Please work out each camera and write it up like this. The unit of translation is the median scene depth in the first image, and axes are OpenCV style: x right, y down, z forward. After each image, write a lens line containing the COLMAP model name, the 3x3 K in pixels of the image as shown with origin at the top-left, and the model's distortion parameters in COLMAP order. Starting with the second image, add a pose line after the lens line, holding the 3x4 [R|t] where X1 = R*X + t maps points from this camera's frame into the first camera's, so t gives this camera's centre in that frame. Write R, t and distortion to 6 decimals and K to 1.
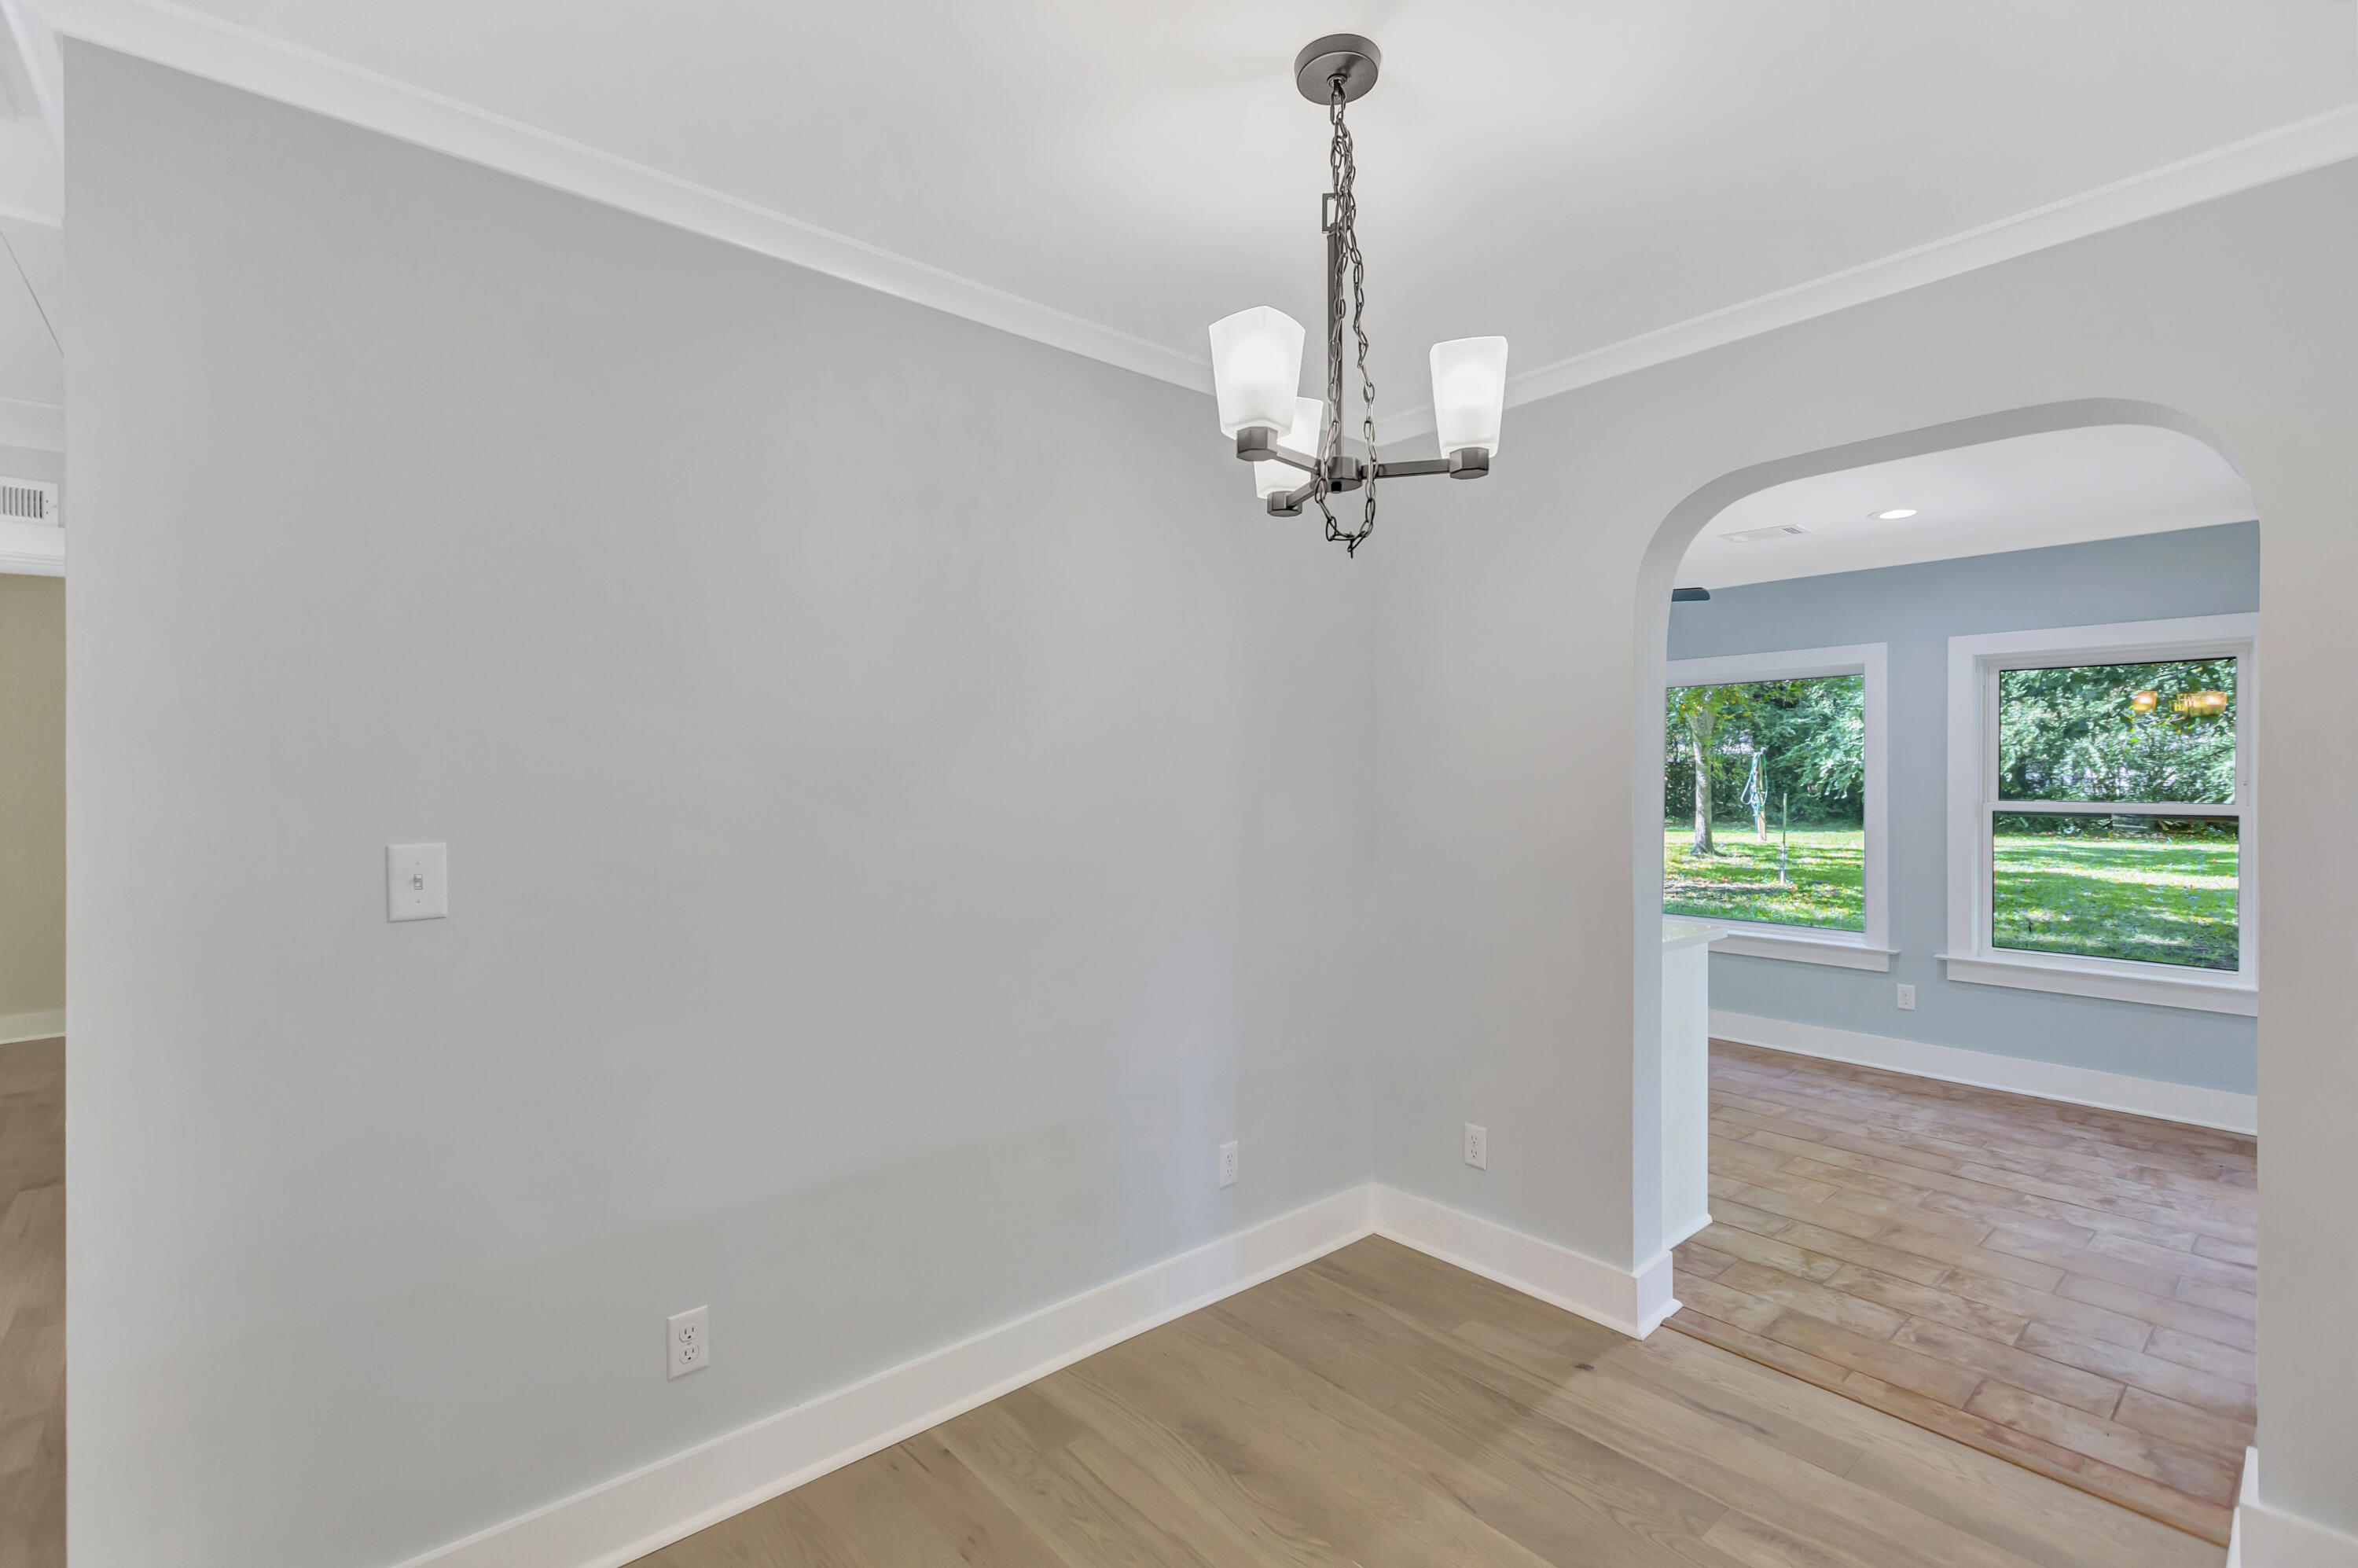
lens RADIAL K [[1056.8, 0, 1157.3], [0, 1056.8, 783.1], [0, 0, 1]] dist [0.003811, -0.001295]
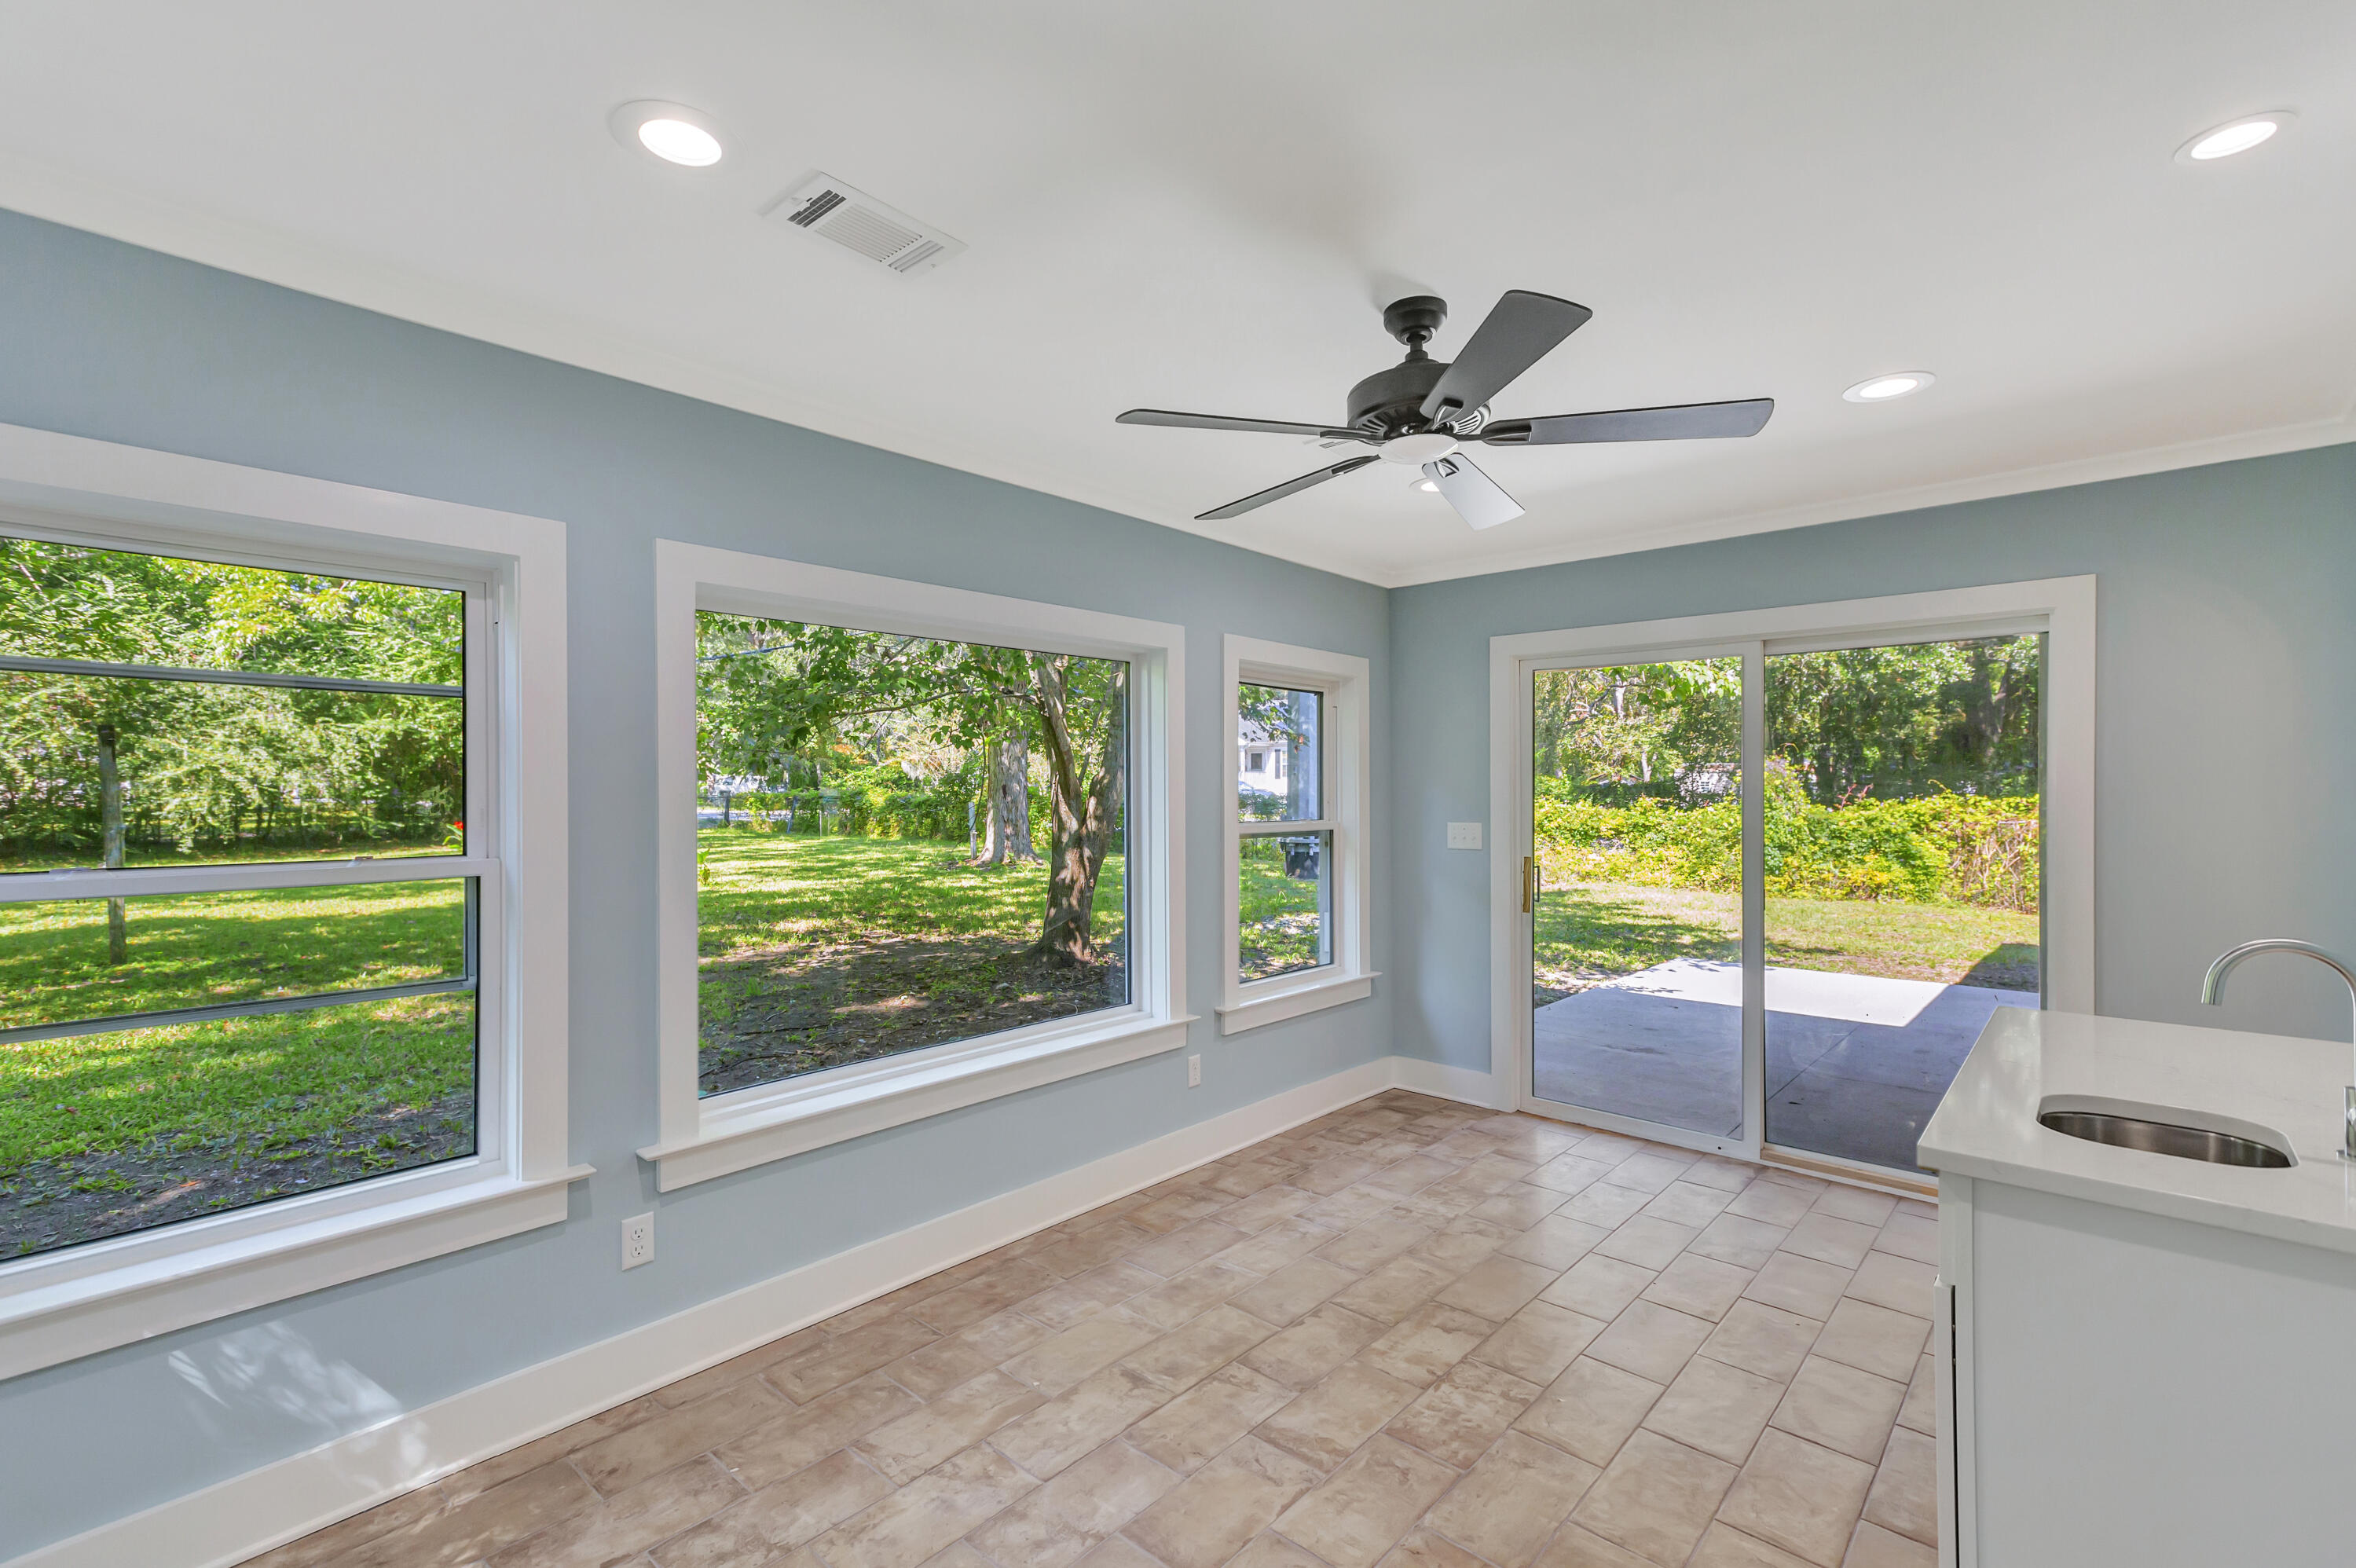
lens RADIAL K [[1055.9, 0, 1174.6], [0, 1055.9, 782.4], [0, 0, 1]] dist [0.003811, -0.001295]
pose [[-0.138212, 0.009392, 0.990358, -0.112650], [0.002226, 0.999955, -0.009173, -0.012201], [-0.990400, 0.000936, -0.138226, 1.488536]]
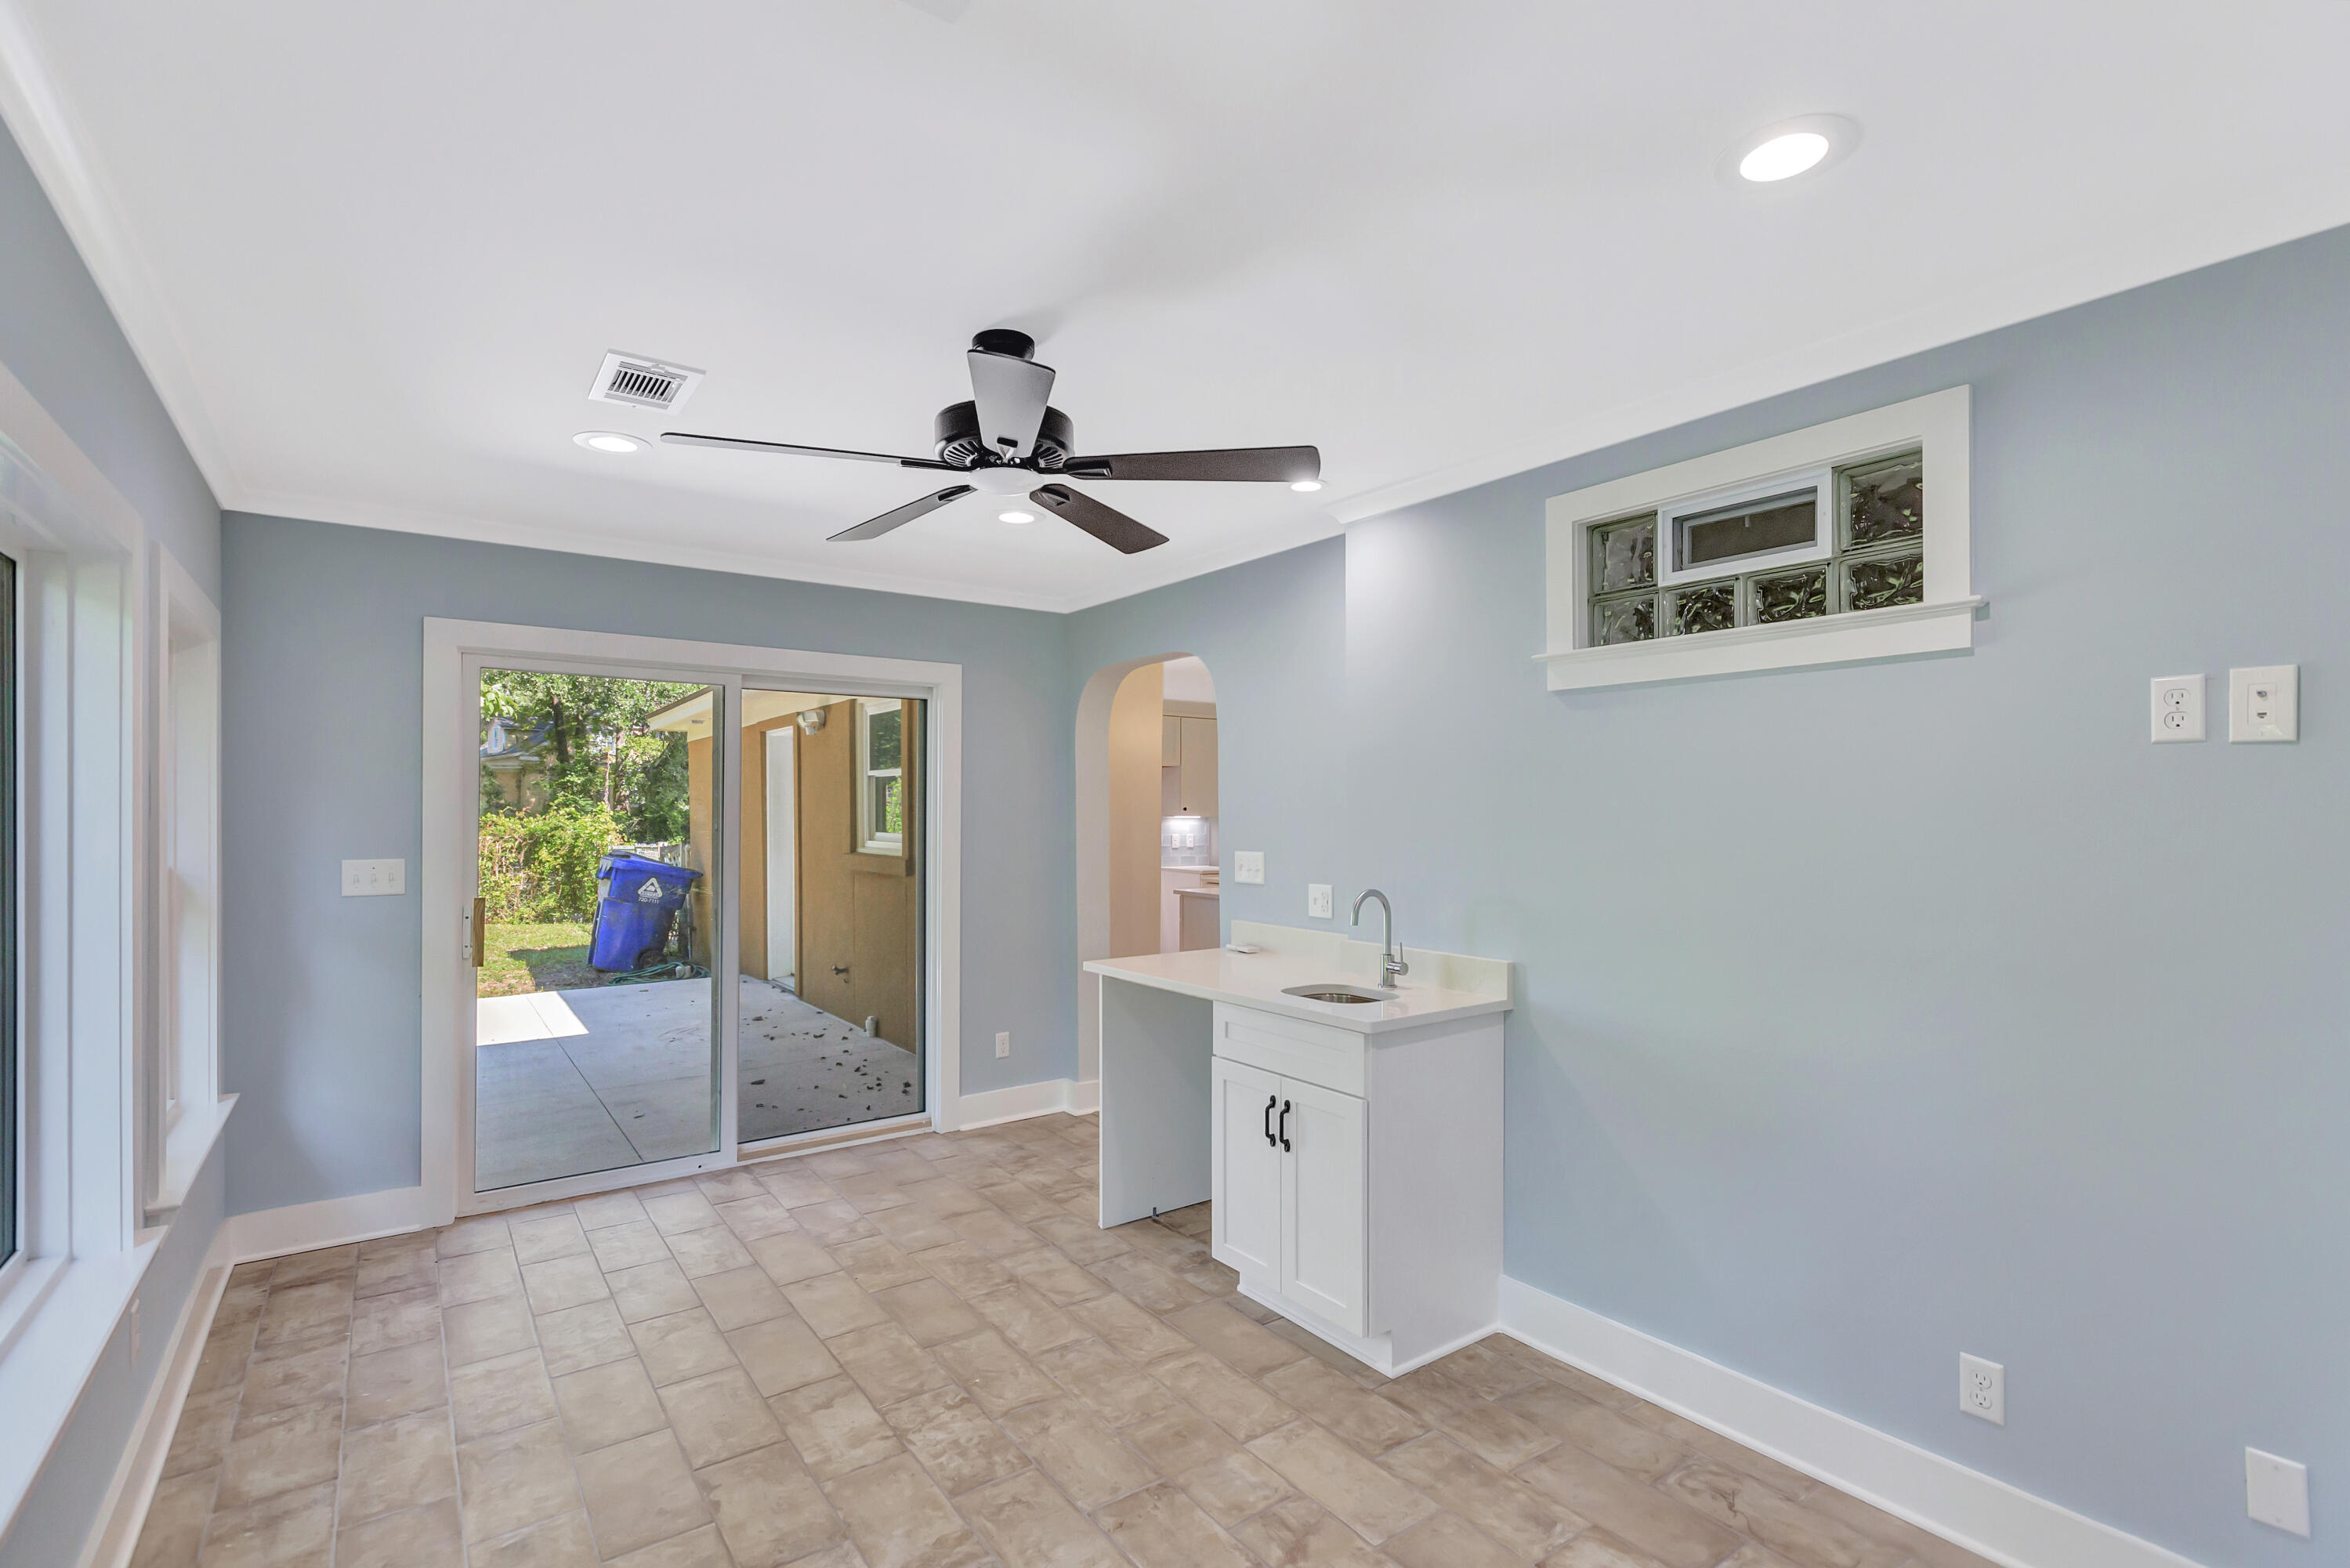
lens RADIAL K [[1053.3, 0, 1185.1], [0, 1053.3, 797.8], [0, 0, 1]] dist [0.003811, -0.001295]
pose [[-0.997871, 0.001639, 0.065200, 0.320929], [0.001003, 0.999952, -0.009778, -0.019916], [-0.065212, -0.009691, -0.997824, 1.863595]]
